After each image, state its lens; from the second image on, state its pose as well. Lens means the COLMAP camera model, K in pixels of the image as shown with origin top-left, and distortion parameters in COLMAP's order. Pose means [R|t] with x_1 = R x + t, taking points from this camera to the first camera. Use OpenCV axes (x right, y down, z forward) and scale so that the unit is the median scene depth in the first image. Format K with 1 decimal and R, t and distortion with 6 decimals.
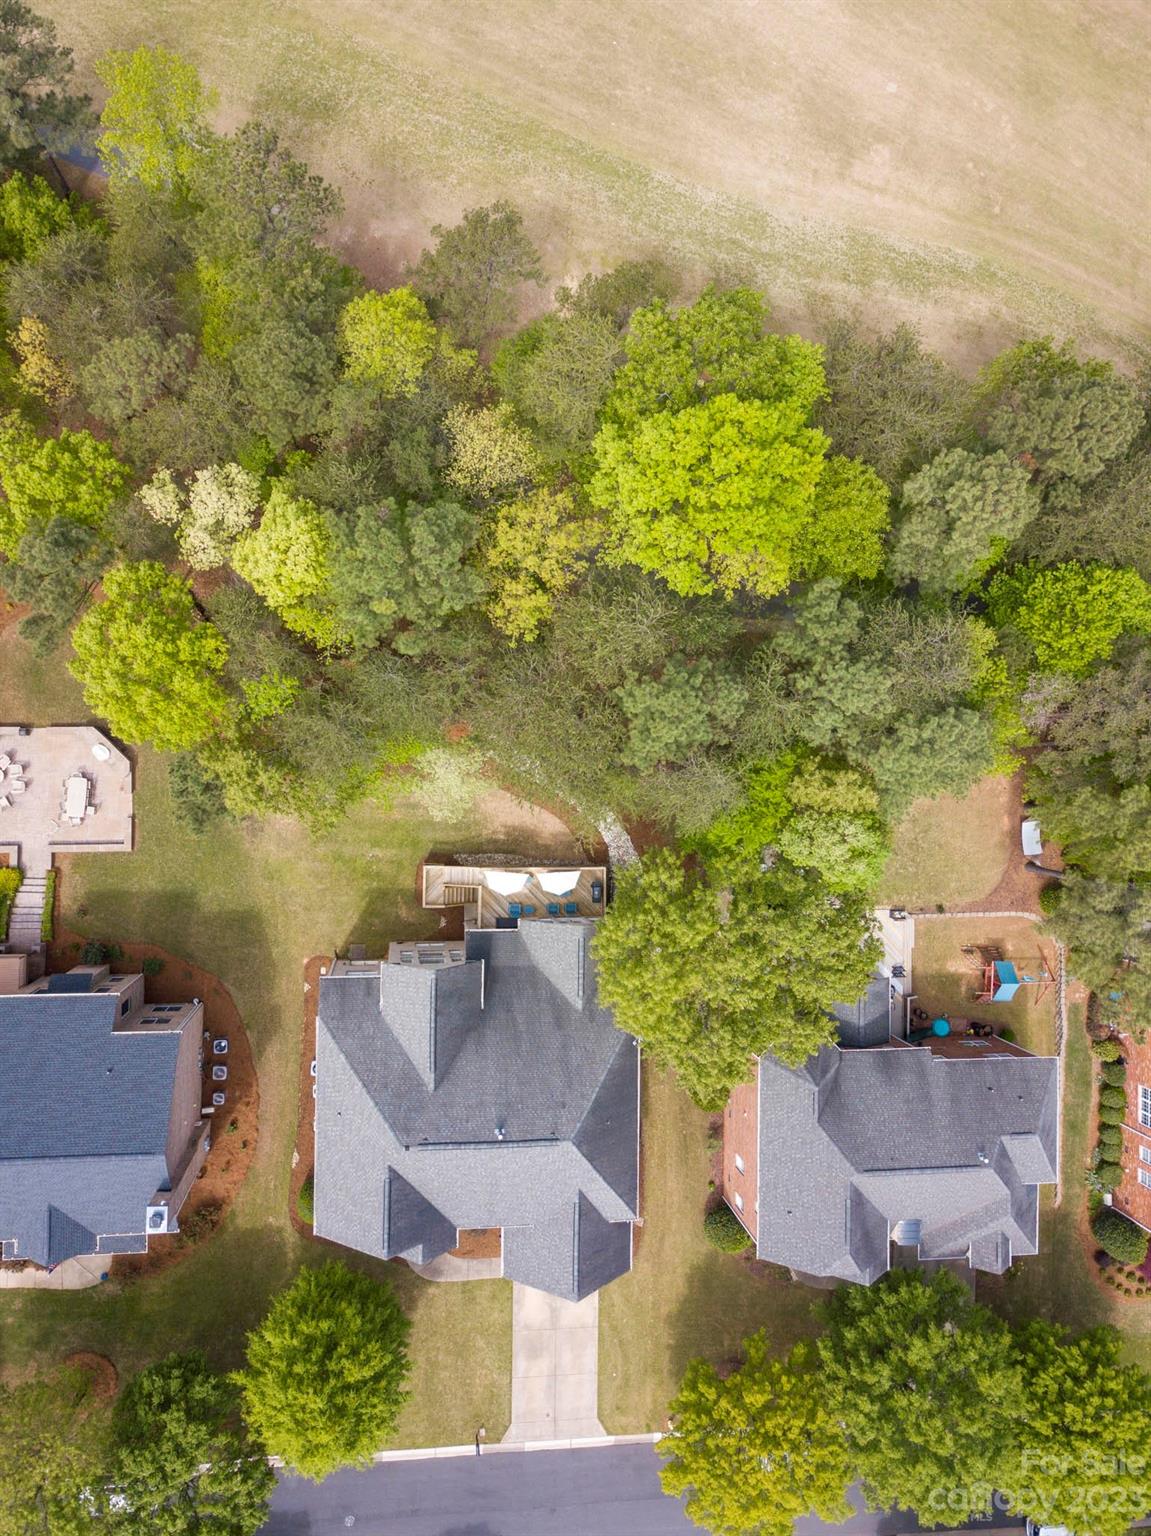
lens RADIAL K [[1176.2, 0, 577.6], [0, 1176.2, 760.9], [0, 0, 1]] dist [0.025733, -0.022095]
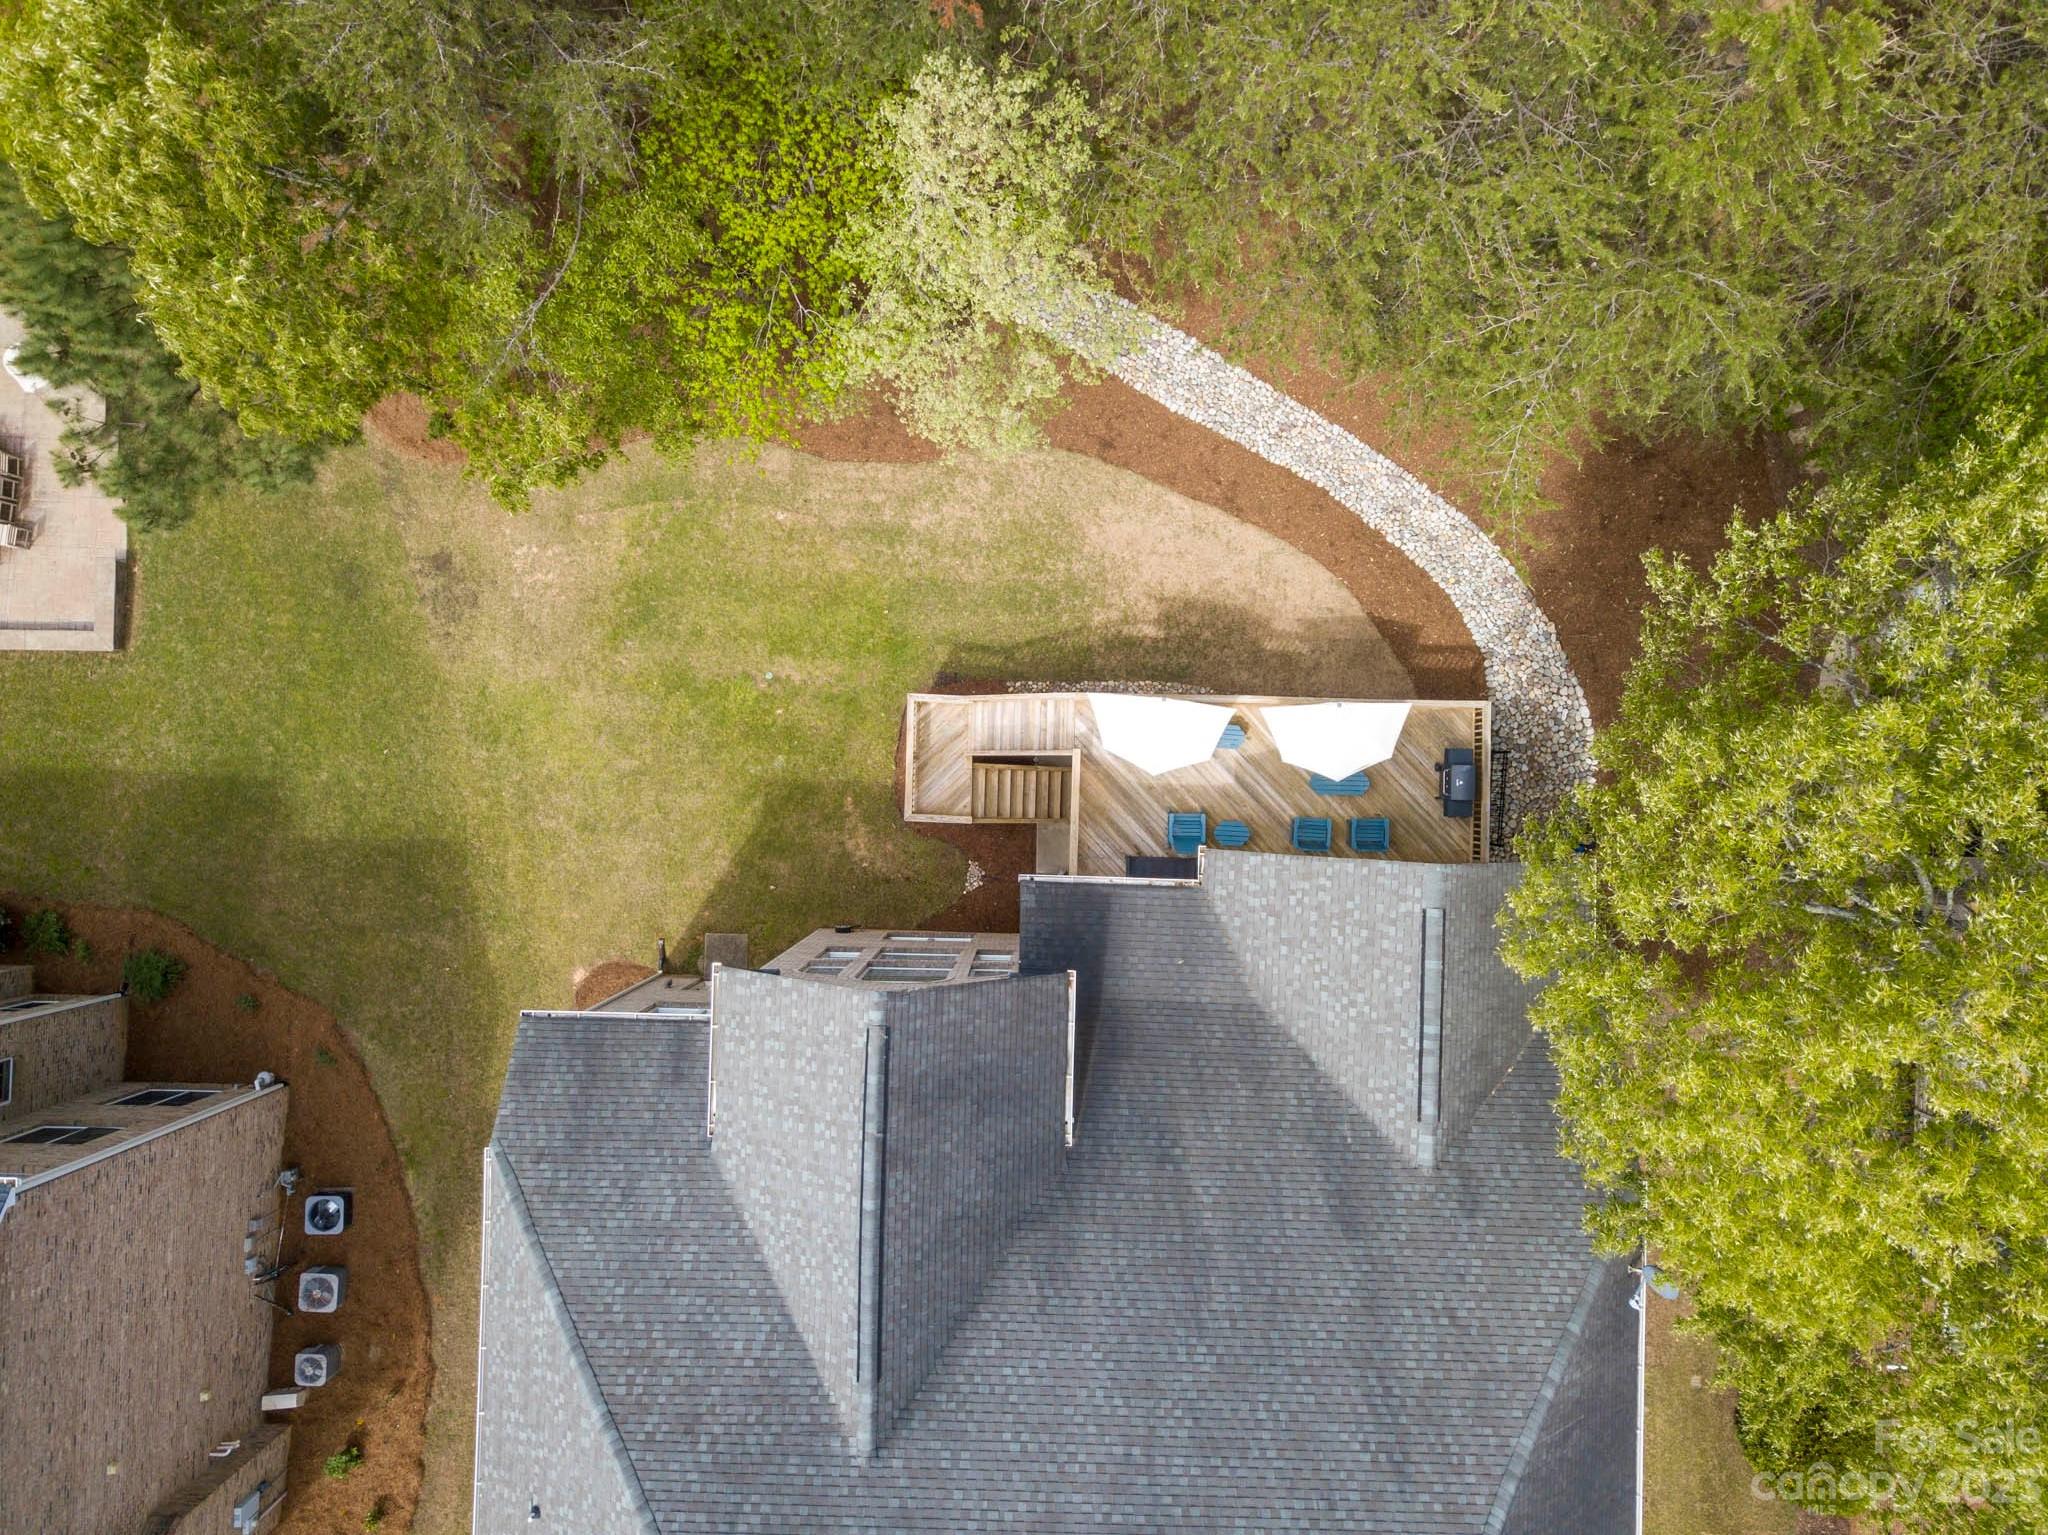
lens RADIAL K [[1568.3, 0, 1011.2], [0, 1568.3, 771.8], [0, 0, 1]] dist [0.025733, -0.022095]
pose [[0.986352, 0.011064, -0.164280, -0.031644], [-0.013308, 0.999833, -0.012563, 0.116626], [0.164113, 0.014578, 0.986334, 0.580531]]
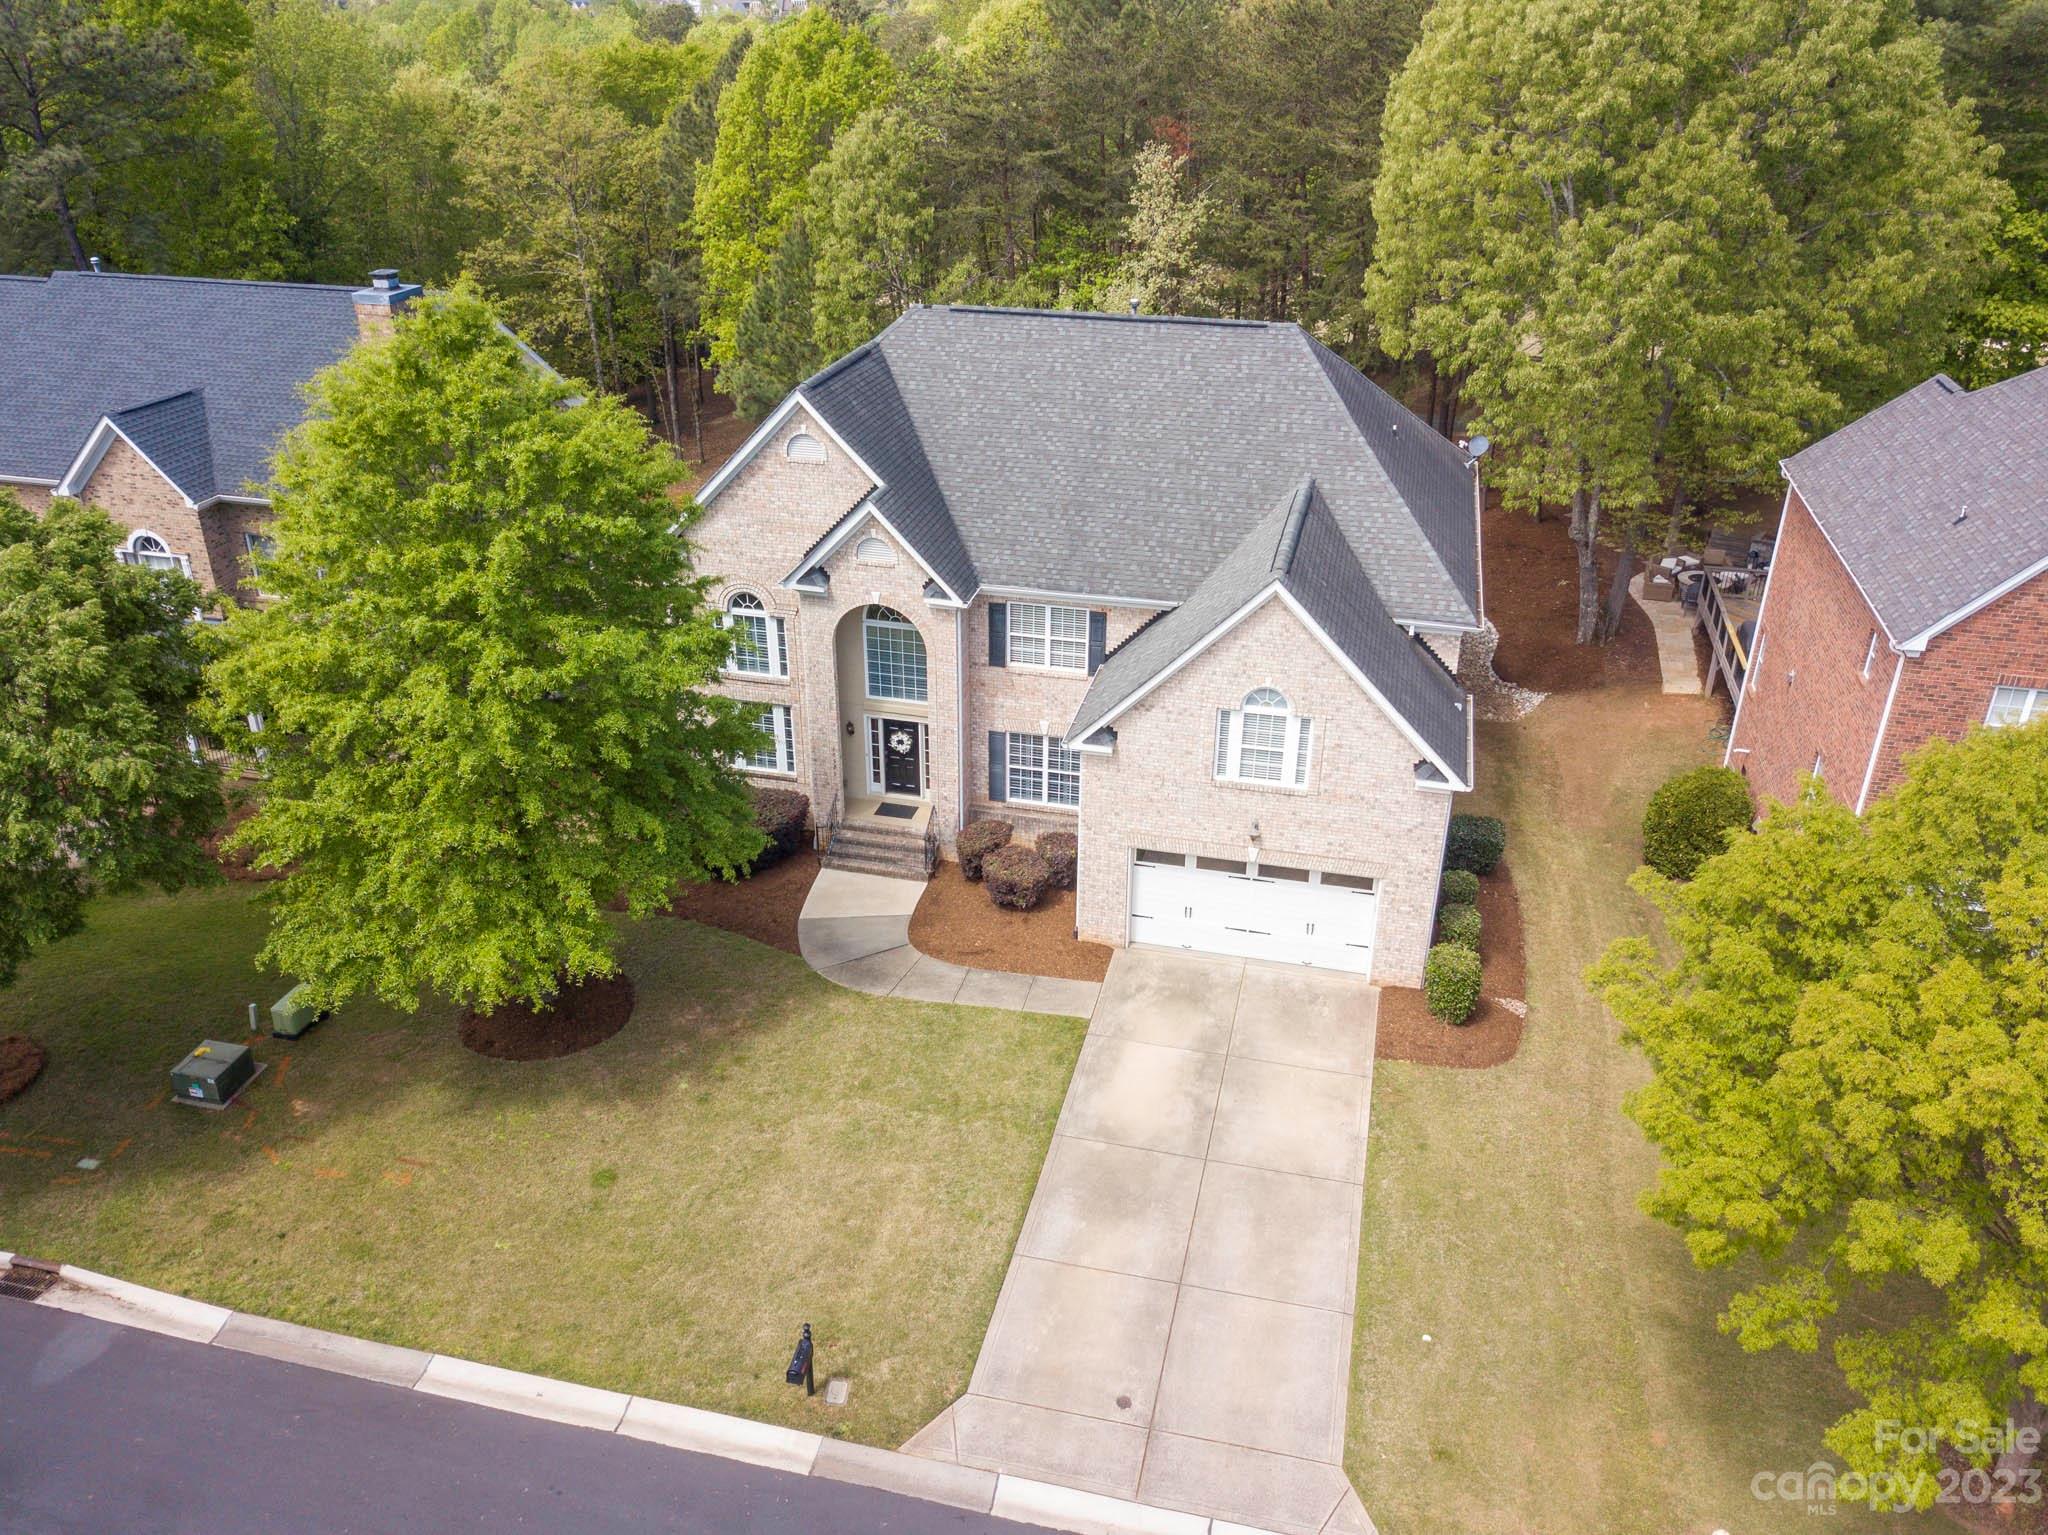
lens RADIAL K [[1568.3, 0, 1017.8], [0, 1568.3, 770.0], [0, 0, 1]] dist [0.025733, -0.022095]
pose [[0.962485, -0.021897, -0.270449, 0.041039], [-0.230939, 0.457138, -0.858890, 0.774182], [0.142439, 0.889126, 0.434932, 0.761947]]
